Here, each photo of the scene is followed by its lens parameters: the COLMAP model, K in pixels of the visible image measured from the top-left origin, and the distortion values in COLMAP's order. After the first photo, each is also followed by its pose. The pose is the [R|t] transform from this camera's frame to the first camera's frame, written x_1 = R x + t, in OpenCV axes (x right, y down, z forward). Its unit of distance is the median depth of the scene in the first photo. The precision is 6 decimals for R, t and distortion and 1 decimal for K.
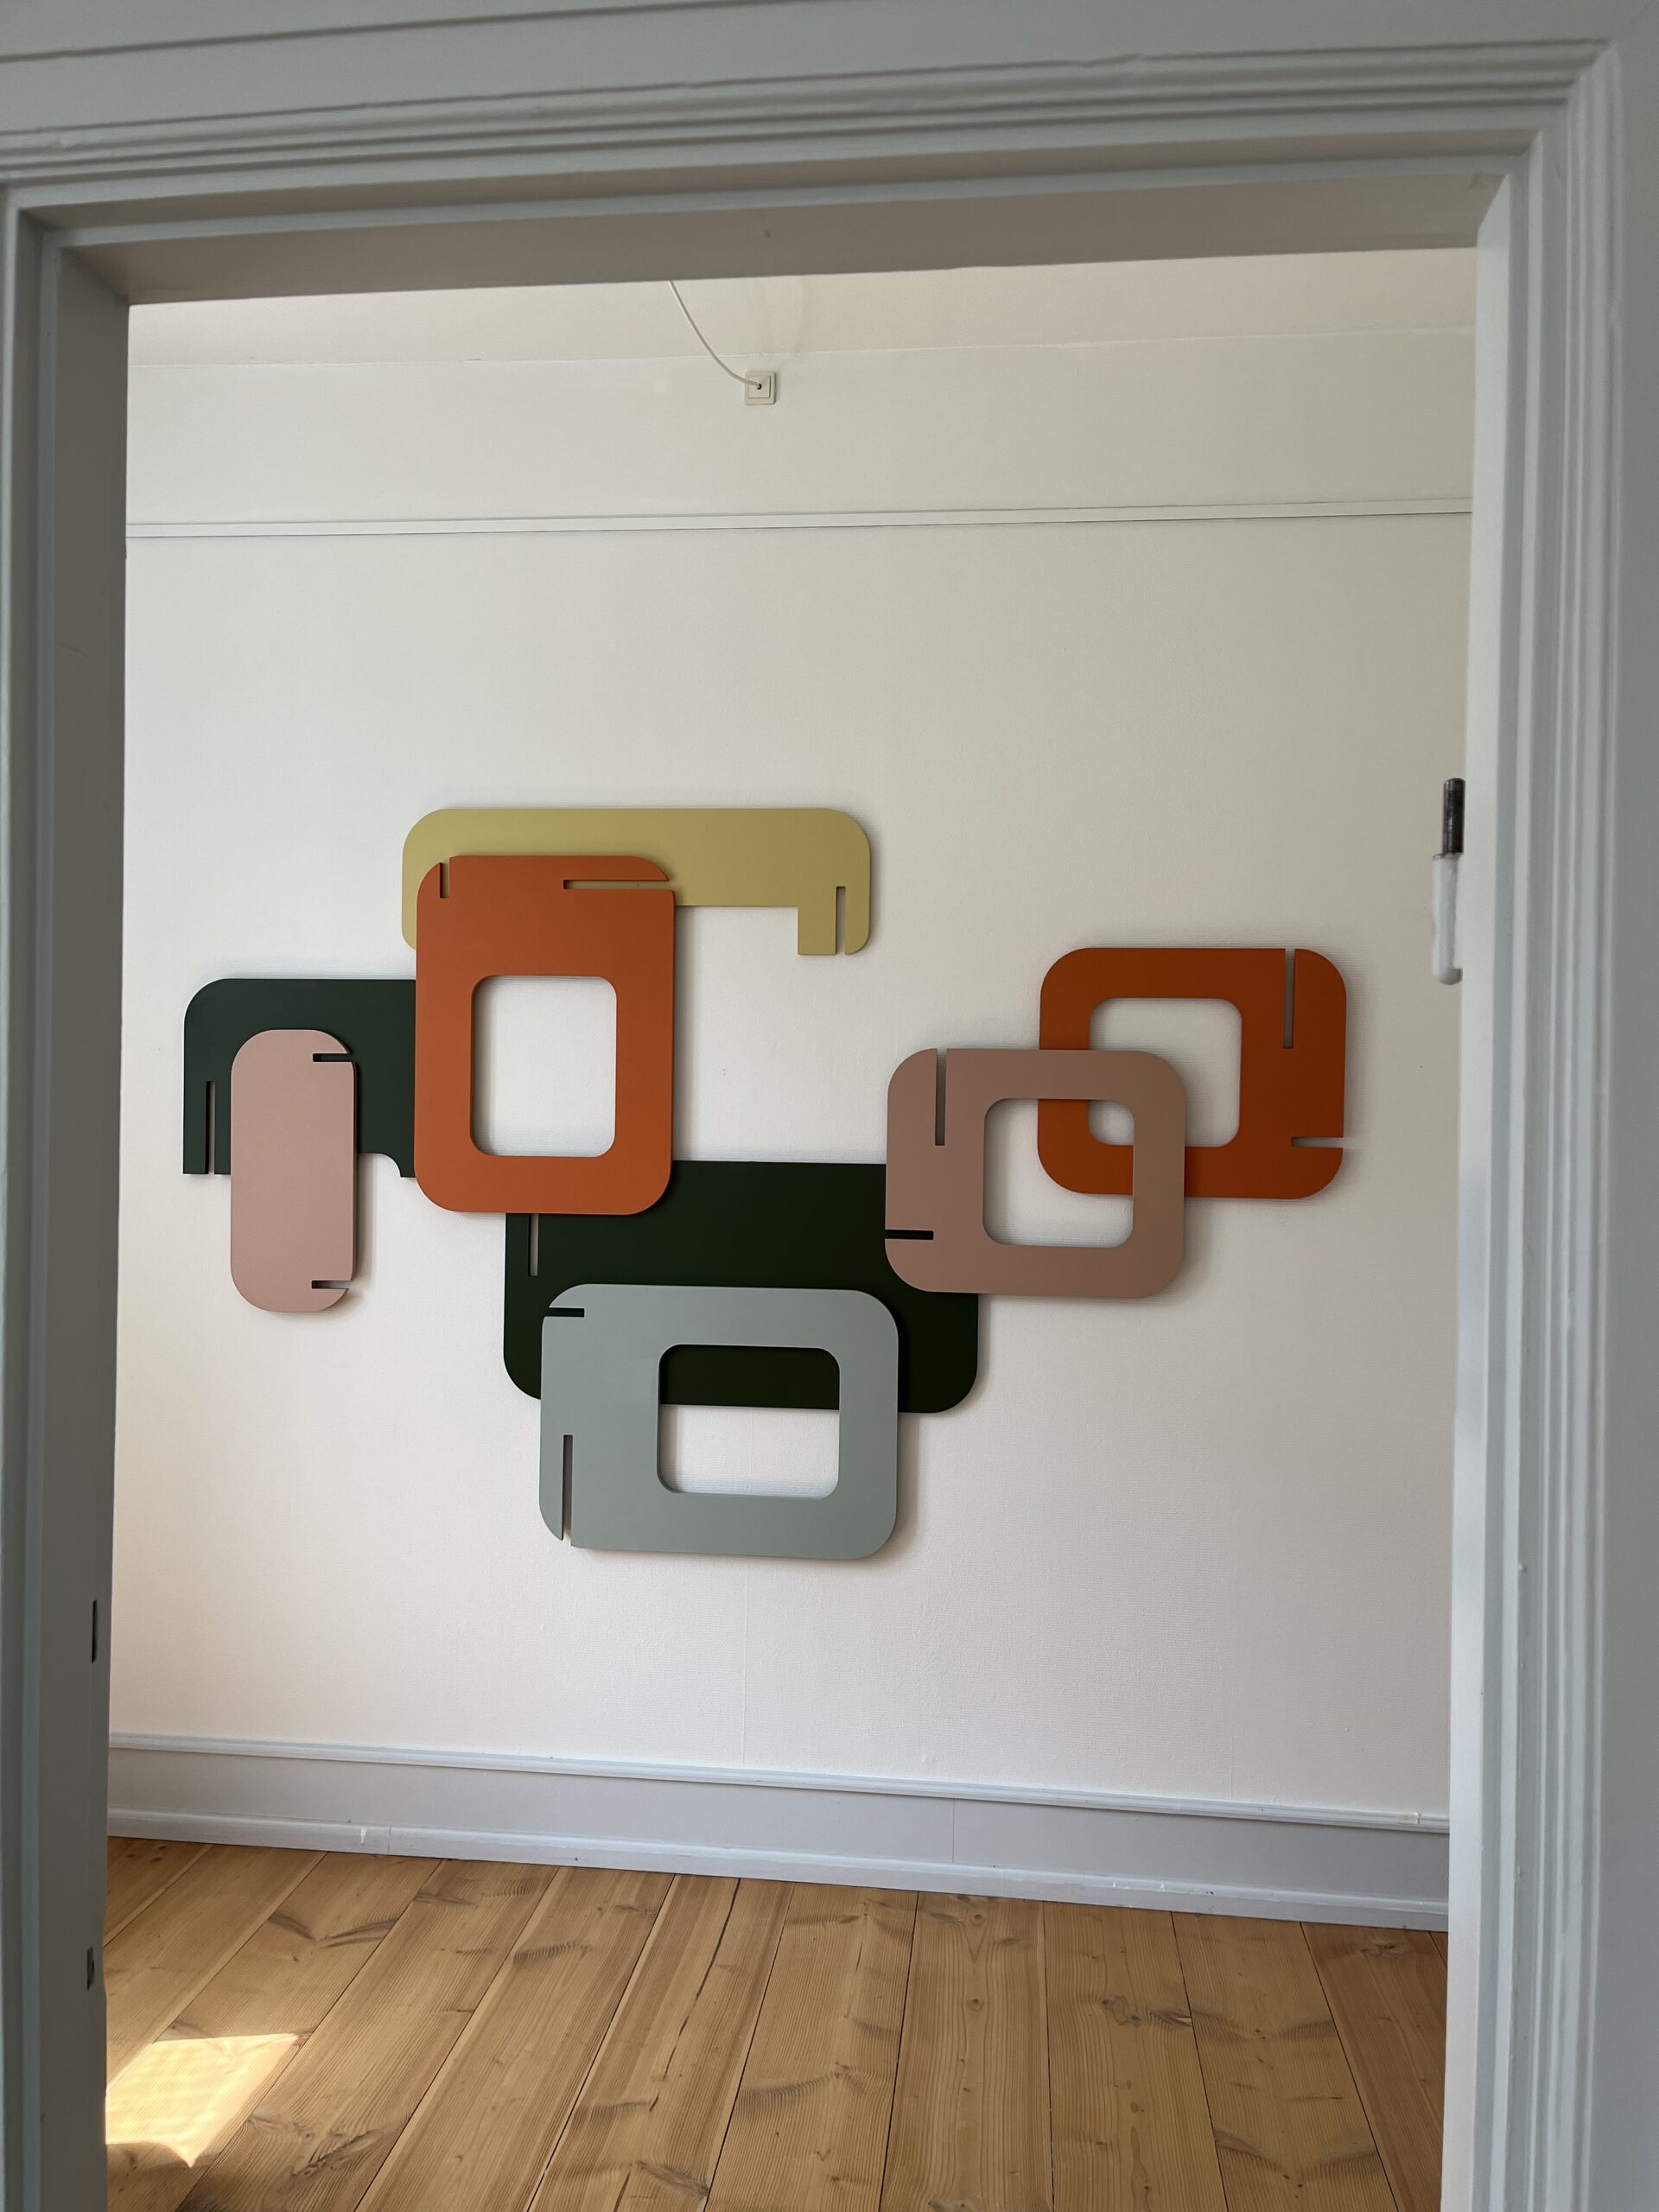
lens RADIAL K [[1670.3, 0, 829.5], [0, 1670.3, 1106.0], [0, 0, 1]] dist [0.062242, -0.094584]
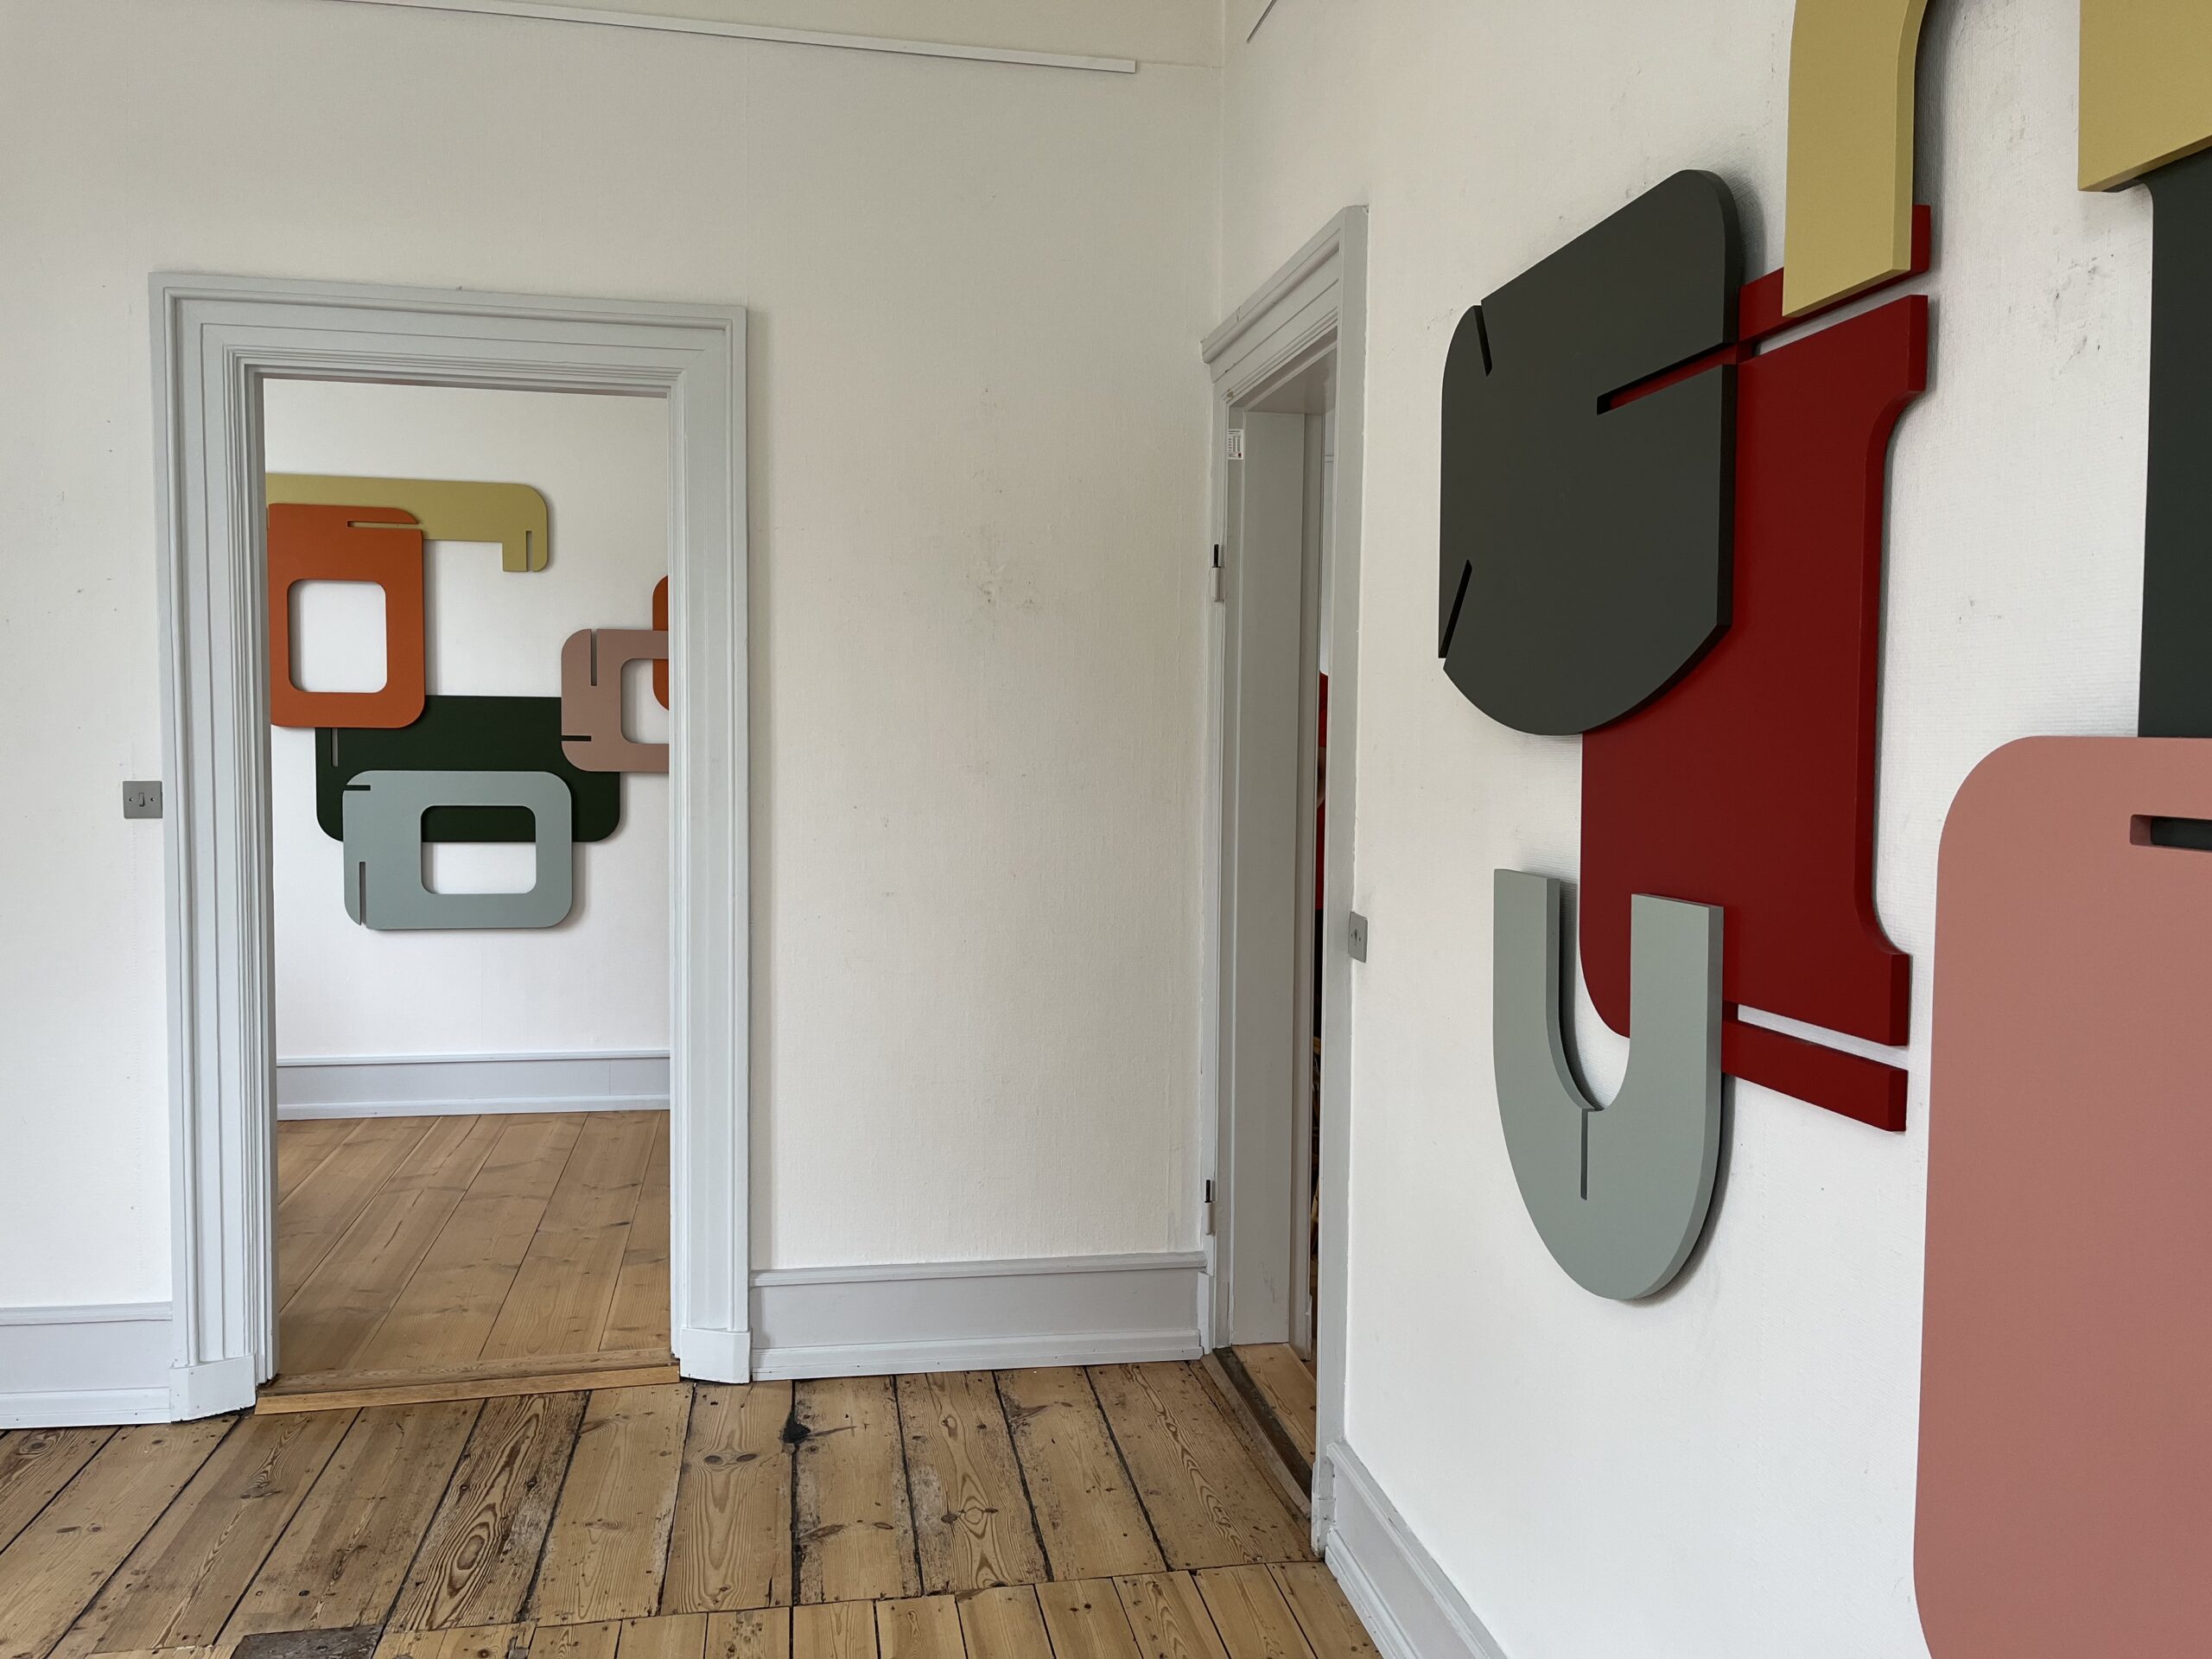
lens RADIAL K [[1670.3, 0, 1098.9], [0, 1670.3, 829.5], [0, 0, 1]] dist [0.062242, -0.094584]
pose [[0.953632, -0.022264, 0.300152, 0.038664], [0.002117, 0.997732, 0.067281, 0.054648], [-0.300969, -0.063525, 0.951516, -0.794660]]
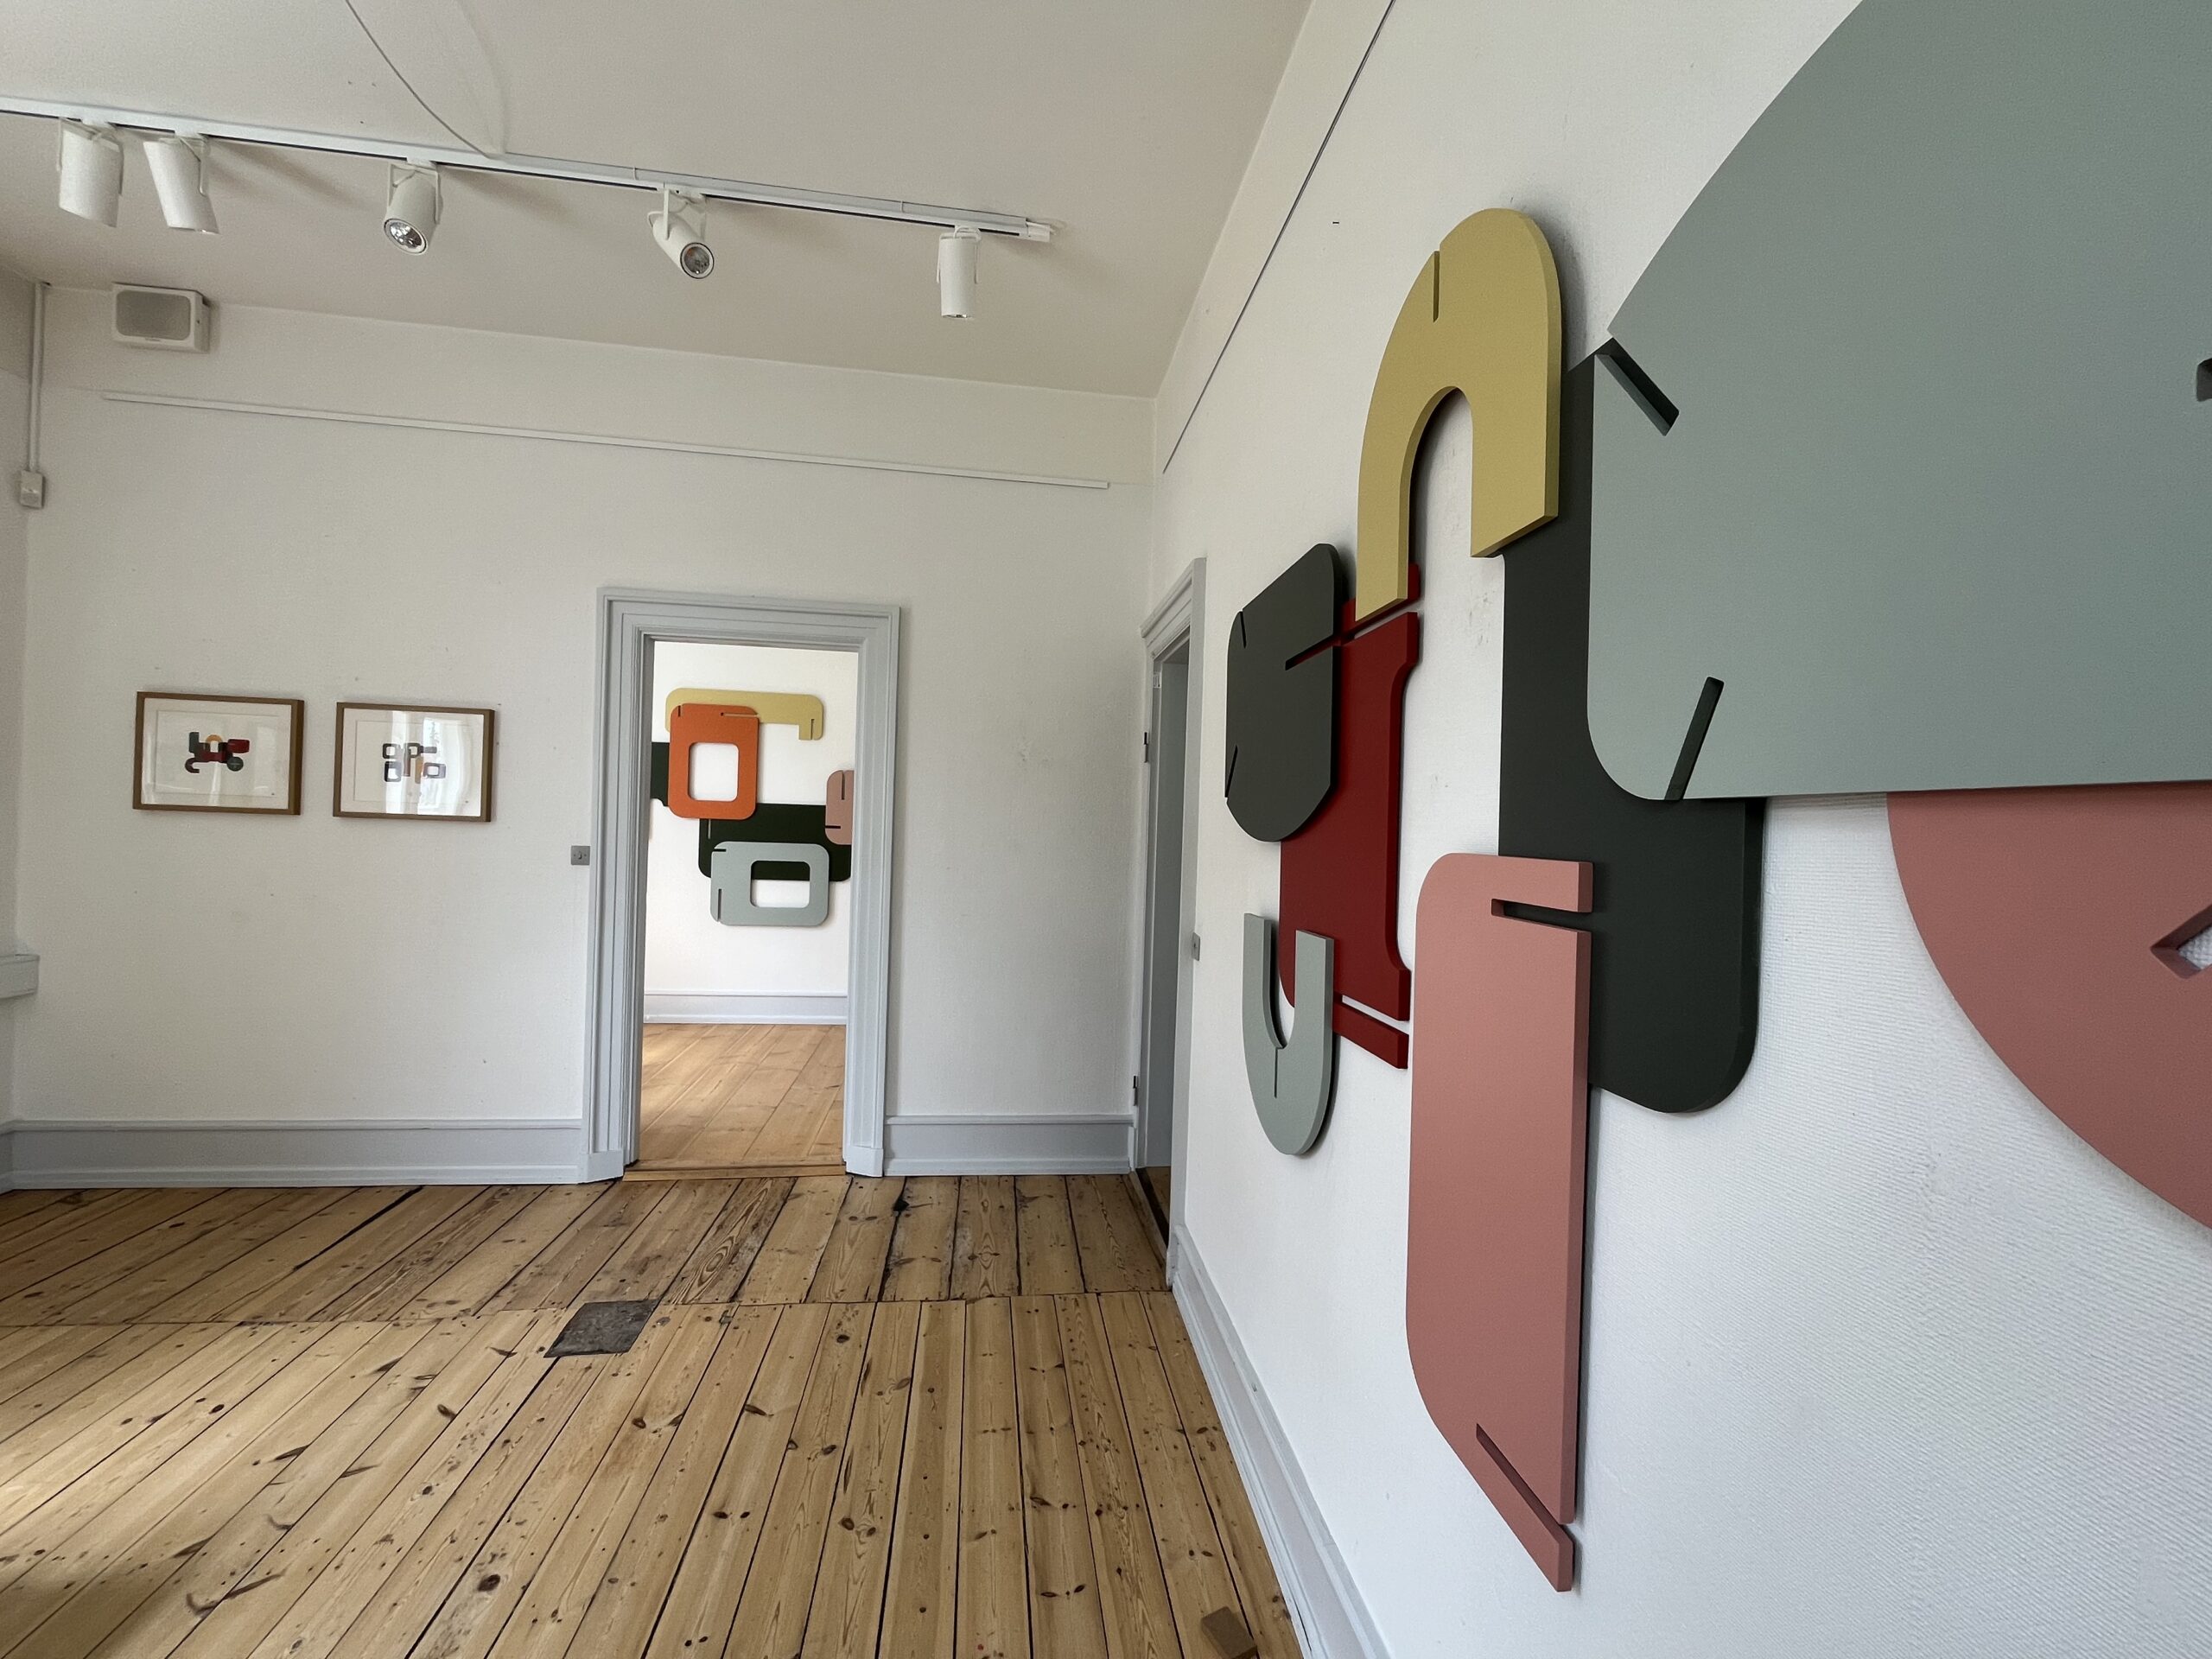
lens RADIAL K [[893.5, 0, 1106.0], [0, 893.5, 829.5], [0, 0, 1]] dist [-0.009614, 0.000663]
pose [[0.967599, 0.016318, 0.251965, 0.123354], [-0.020145, 0.999717, 0.012616, 0.048478], [-0.251688, -0.017283, 0.967654, -0.810978]]
